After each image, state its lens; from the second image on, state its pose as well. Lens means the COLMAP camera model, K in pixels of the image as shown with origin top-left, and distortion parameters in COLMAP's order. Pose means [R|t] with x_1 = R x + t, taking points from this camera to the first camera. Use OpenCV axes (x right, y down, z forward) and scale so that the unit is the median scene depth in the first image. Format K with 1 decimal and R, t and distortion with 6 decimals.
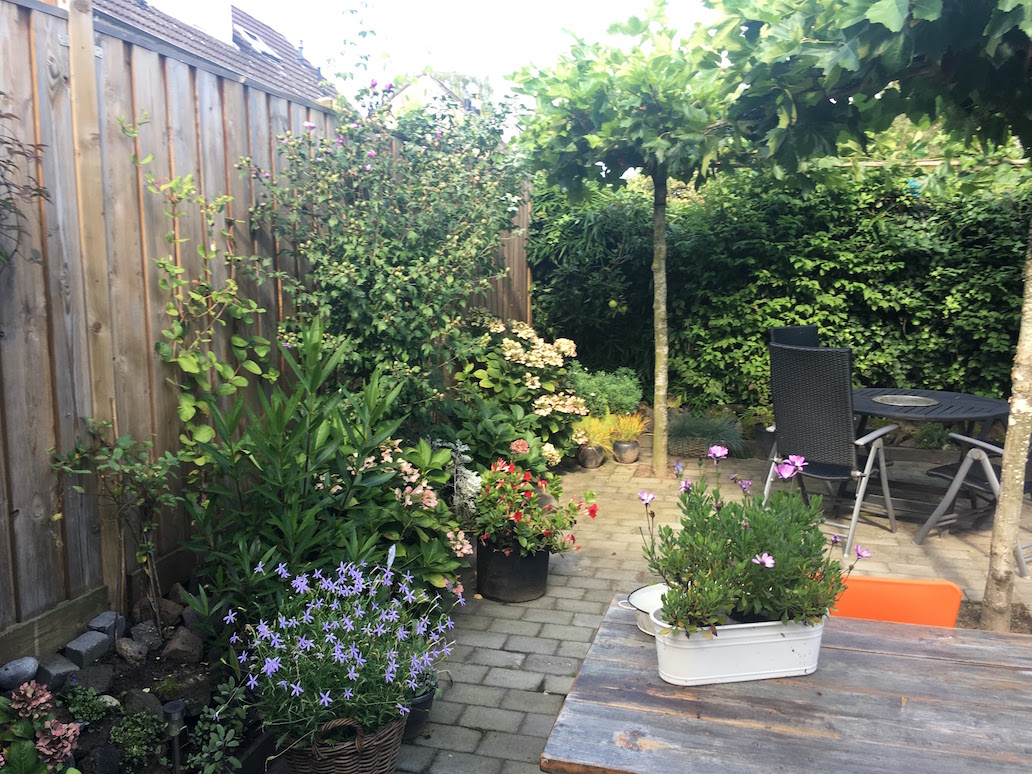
lens RADIAL K [[907.5, 0, 516.0], [0, 907.5, 387.0], [0, 0, 1]] dist [0.051730, -0.013952]
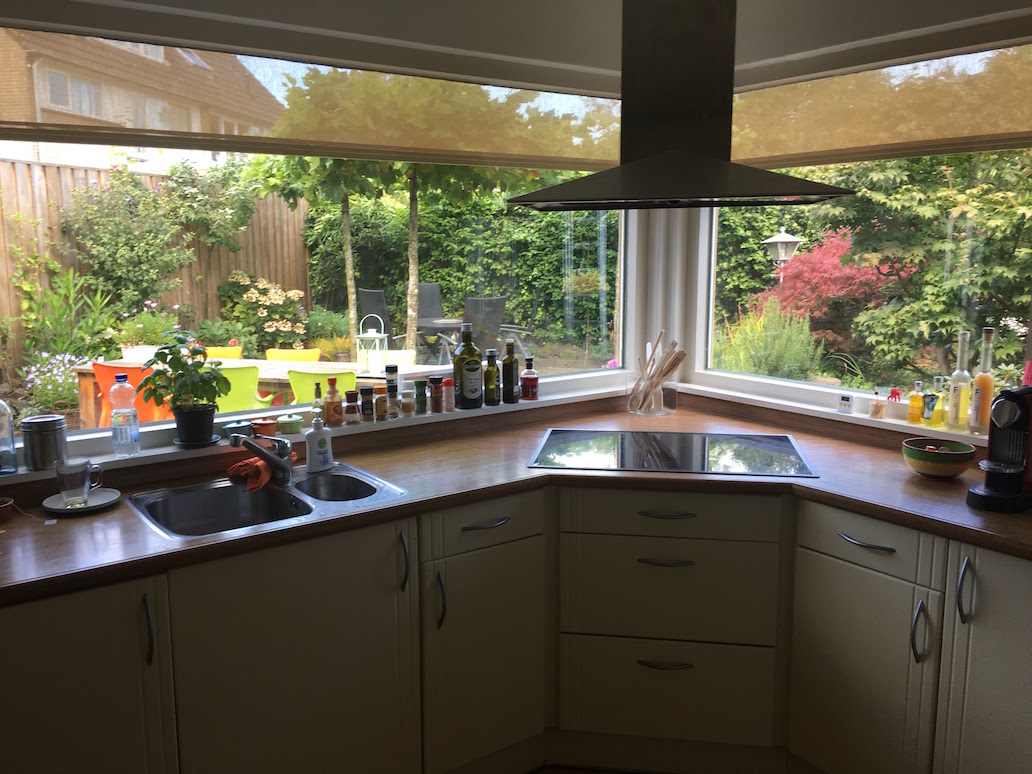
lens RADIAL K [[907.5, 0, 516.0], [0, 907.5, 387.0], [0, 0, 1]] dist [0.051730, -0.013952]
pose [[0.999955, 0.003882, 0.008708, 0.498715], [-0.004090, 0.999702, 0.024064, 0.094900], [-0.008612, -0.024098, 0.999672, -0.792309]]
